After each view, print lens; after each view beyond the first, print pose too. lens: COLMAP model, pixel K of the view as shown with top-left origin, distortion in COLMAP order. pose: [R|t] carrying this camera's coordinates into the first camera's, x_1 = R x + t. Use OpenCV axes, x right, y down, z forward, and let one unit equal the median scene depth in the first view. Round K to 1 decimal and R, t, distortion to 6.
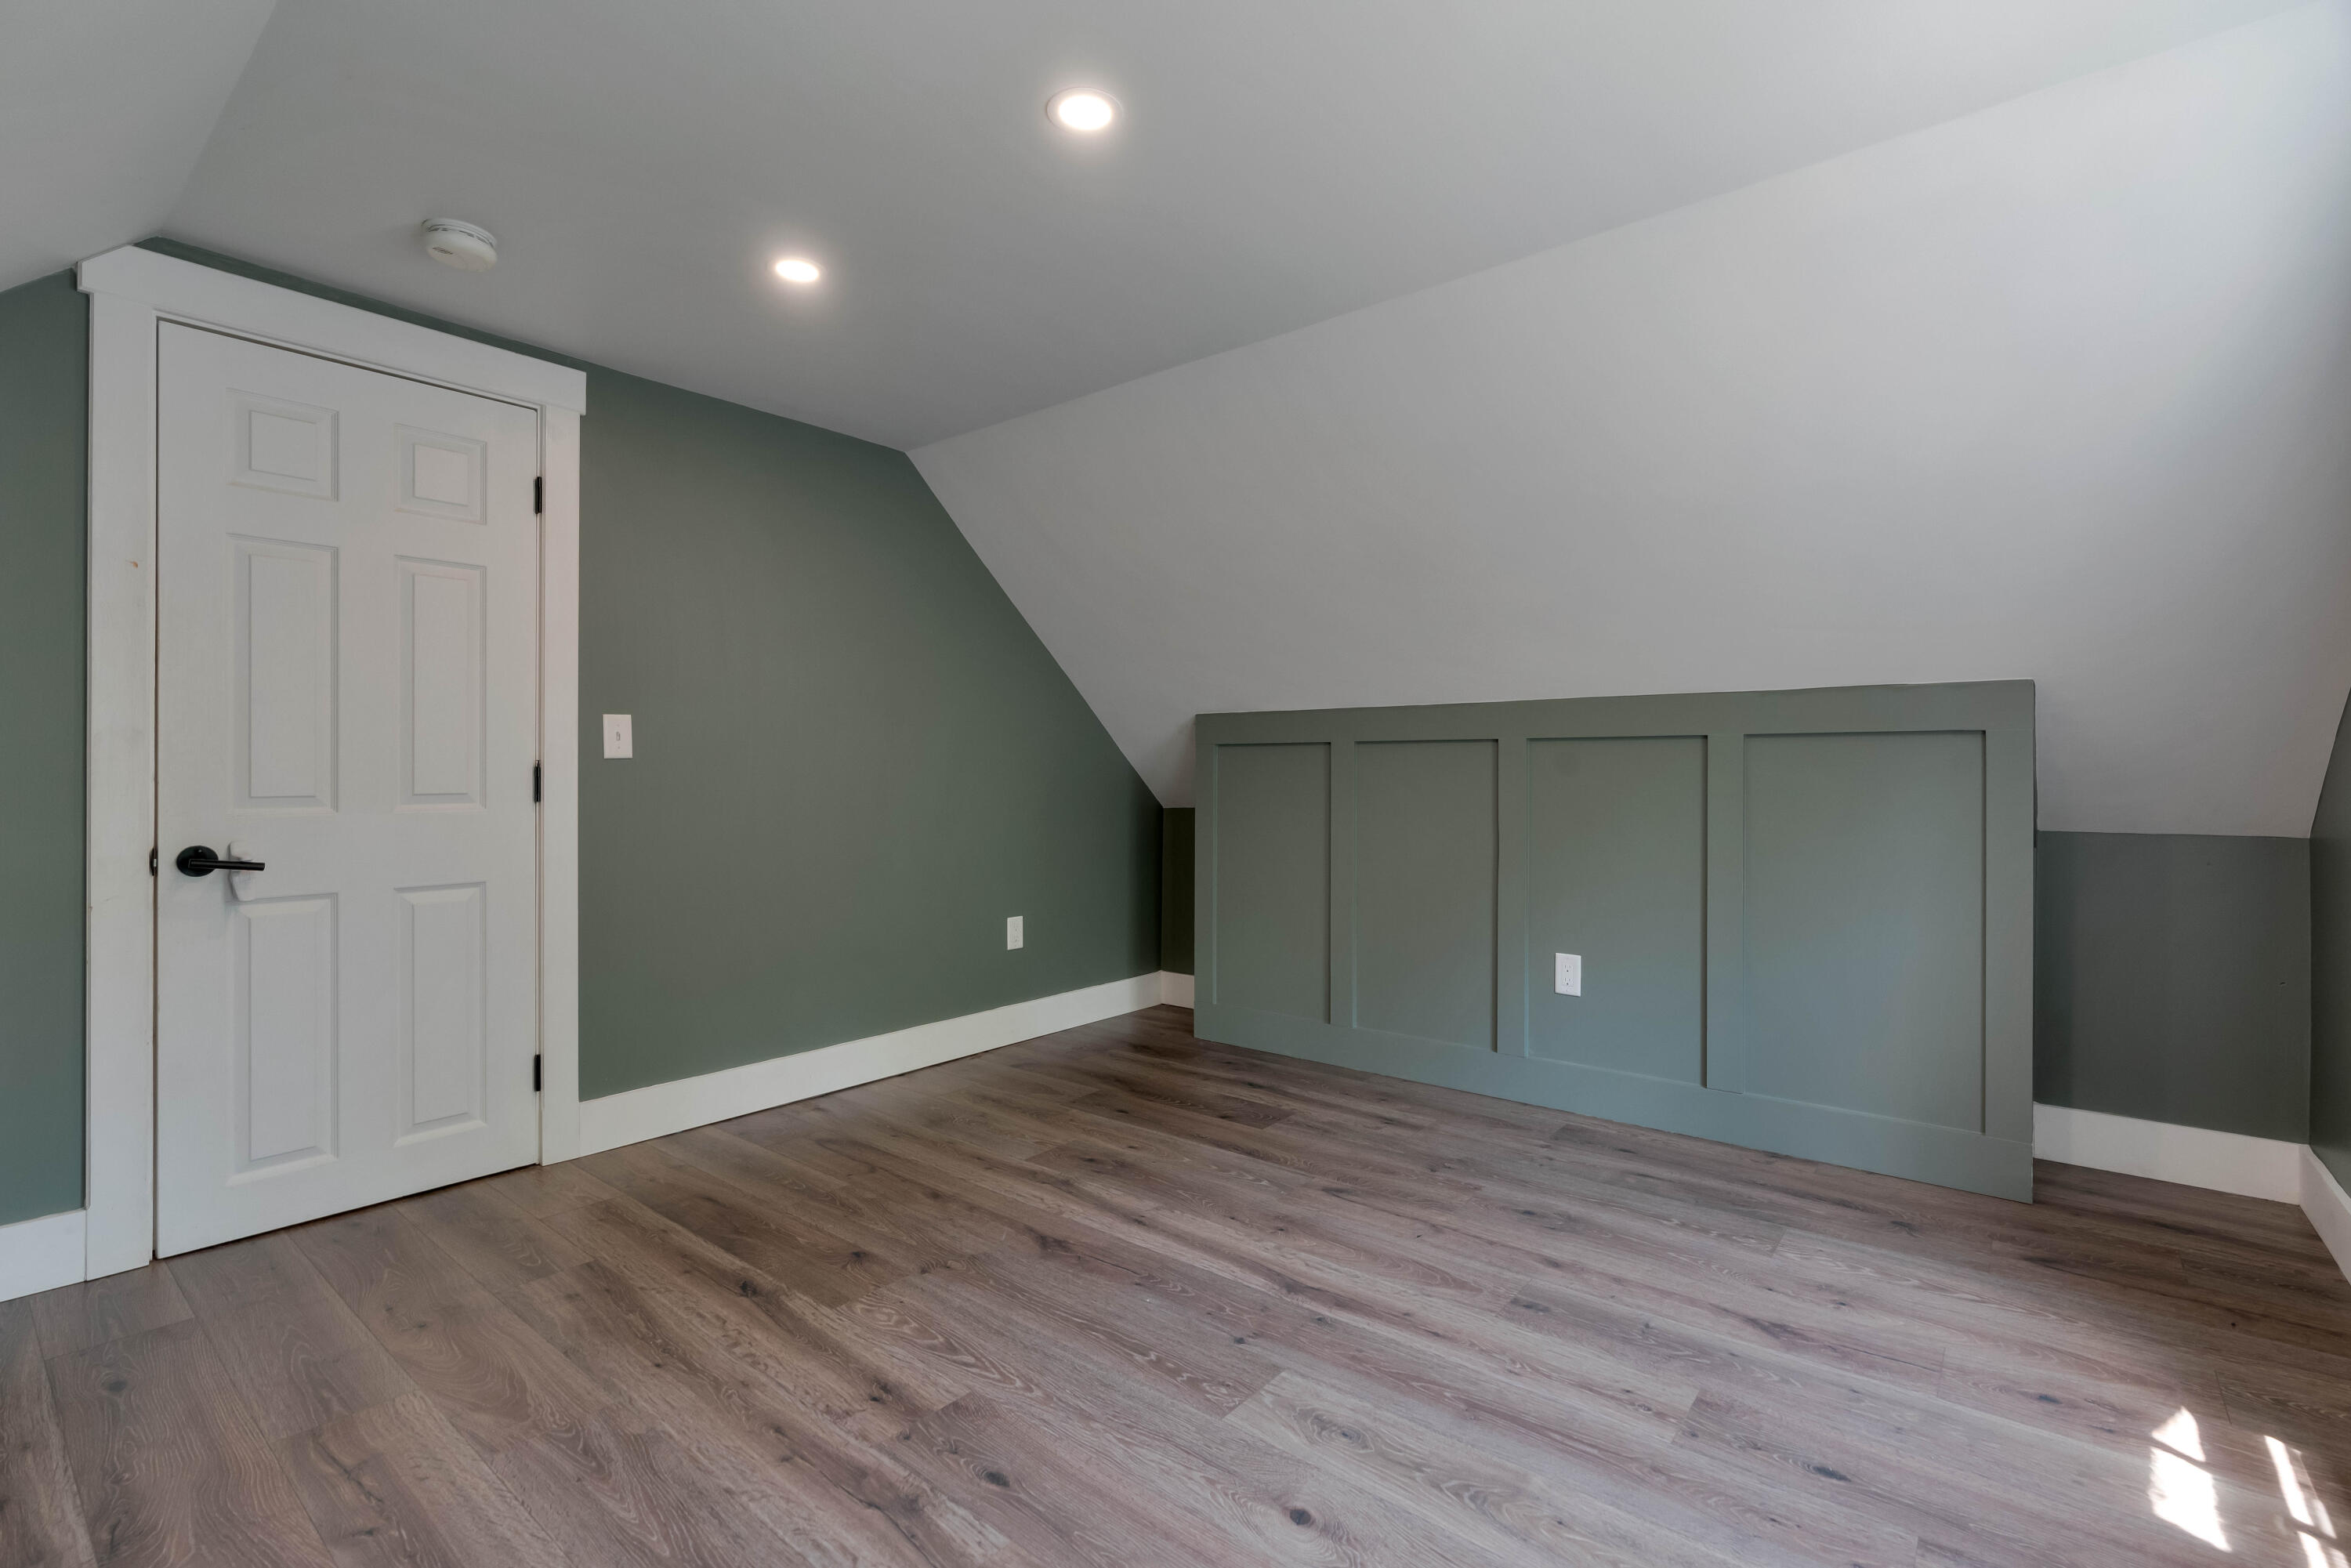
lens RADIAL K [[1062.5, 0, 1200.5], [0, 1062.5, 777.4], [0, 0, 1]] dist [-0.015830, 0.006667]
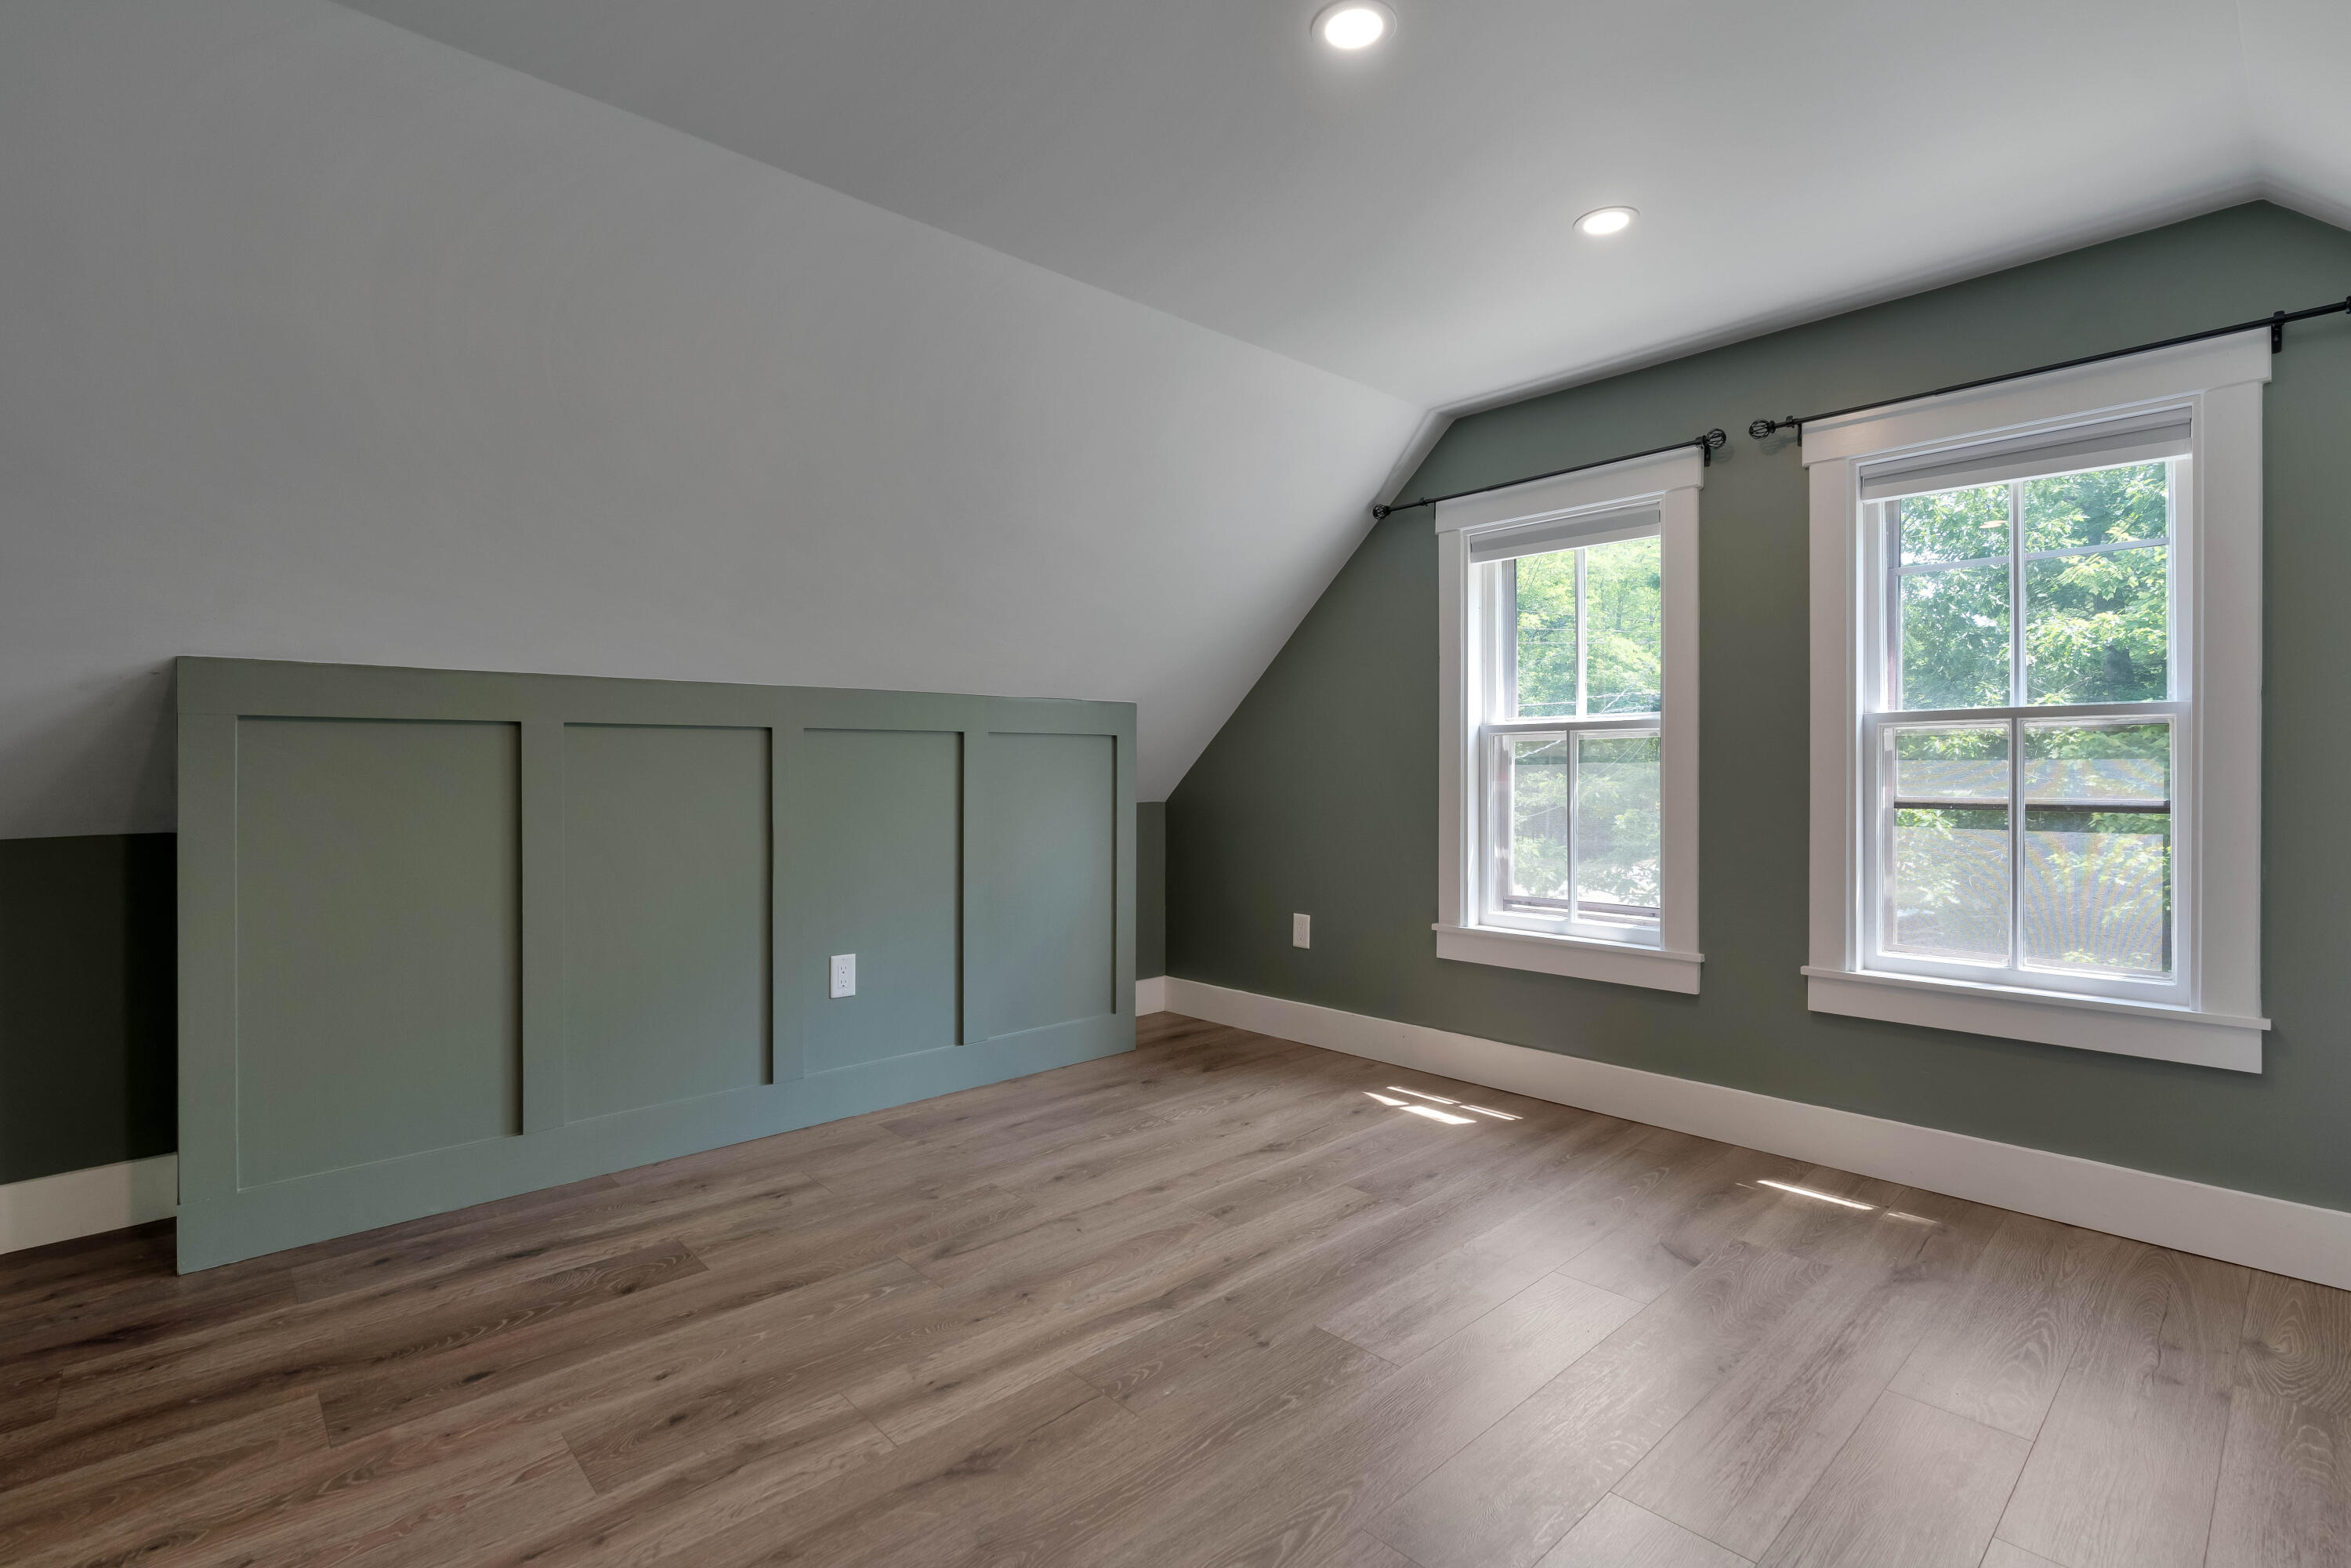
lens RADIAL K [[1062.5, 0, 1198.3], [0, 1062.5, 773.7], [0, 0, 1]] dist [-0.015830, 0.006667]
pose [[0.149398, -0.007385, 0.988749, -0.676030], [0.007499, 0.999952, 0.006336, 0.000214], [-0.988749, 0.006468, 0.149447, 0.660721]]
